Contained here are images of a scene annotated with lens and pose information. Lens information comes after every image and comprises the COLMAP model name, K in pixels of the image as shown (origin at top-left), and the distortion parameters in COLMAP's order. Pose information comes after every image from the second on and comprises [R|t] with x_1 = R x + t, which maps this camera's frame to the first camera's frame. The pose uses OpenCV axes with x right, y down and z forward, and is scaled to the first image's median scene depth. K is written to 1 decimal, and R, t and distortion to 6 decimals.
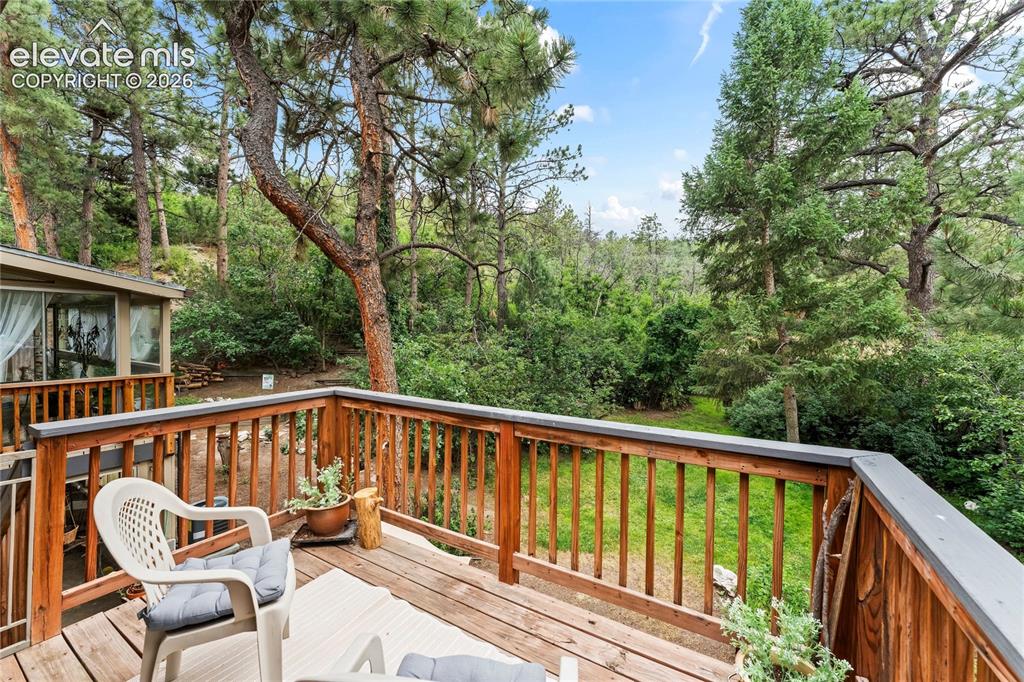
lens RADIAL K [[400.1, 0, 510.5], [0, 400.1, 338.1], [0, 0, 1]] dist [-0.002334, 0.000020]
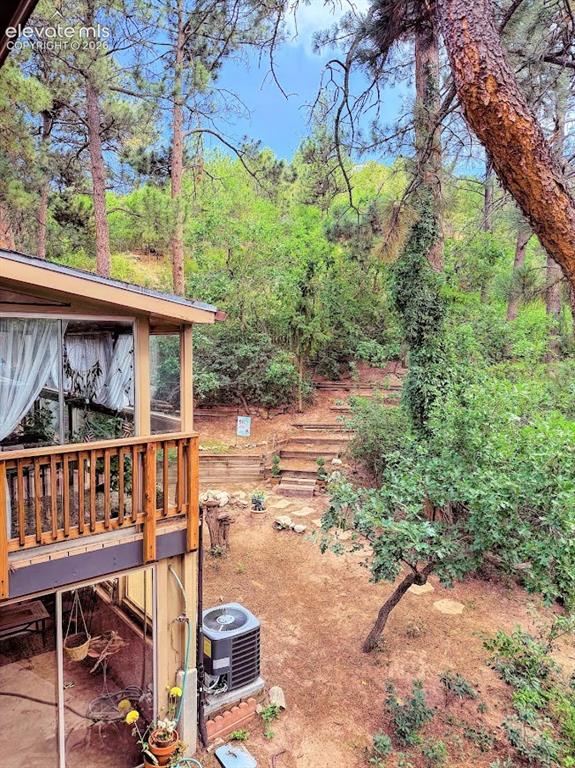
lens RADIAL K [[517.6, 0, 286.3], [0, 517.6, 385.3], [0, 0, 1]] dist [0.012459, -0.003141]
pose [[0.941332, 0.019877, -0.336897, -0.185948], [-0.002095, 0.998589, 0.053064, -0.018833], [0.337476, -0.049245, 0.940045, 0.101593]]
